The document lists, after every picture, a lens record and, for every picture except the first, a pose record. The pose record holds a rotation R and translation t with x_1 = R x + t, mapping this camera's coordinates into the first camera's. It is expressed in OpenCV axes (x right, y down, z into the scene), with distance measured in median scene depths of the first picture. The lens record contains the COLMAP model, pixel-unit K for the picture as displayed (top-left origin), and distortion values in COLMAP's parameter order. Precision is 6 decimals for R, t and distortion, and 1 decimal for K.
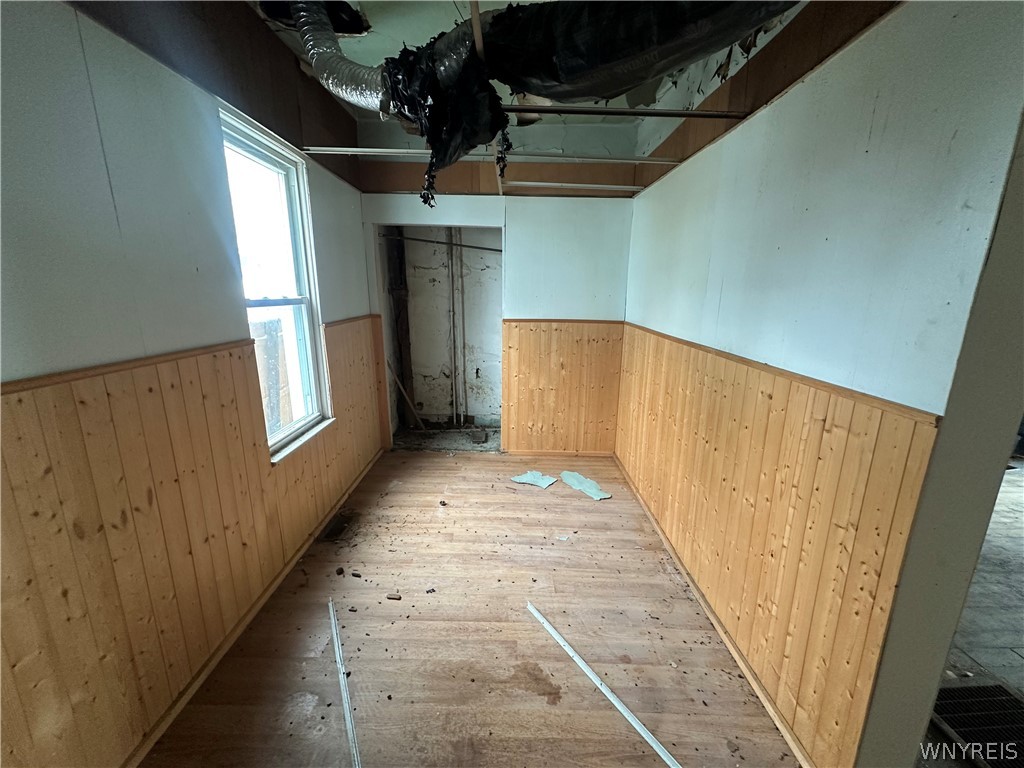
lens RADIAL K [[405.9, 0, 514.8], [0, 405.9, 384.6], [0, 0, 1]] dist [-0.000562, 0.000497]
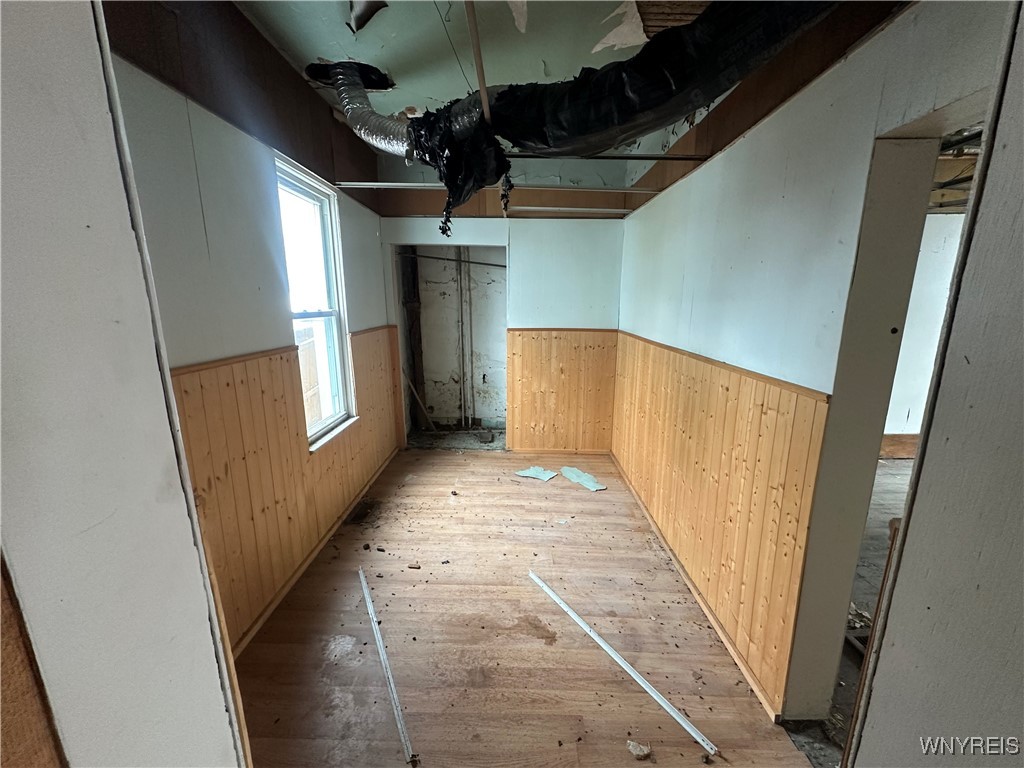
lens RADIAL K [[405.9, 0, 514.8], [0, 405.9, 384.6], [0, 0, 1]] dist [-0.000562, 0.000497]
pose [[0.999898, -0.005026, -0.013340, 0.008659], [0.004685, 0.999663, -0.025535, 0.035962], [0.013464, 0.025470, 0.999585, -0.179802]]
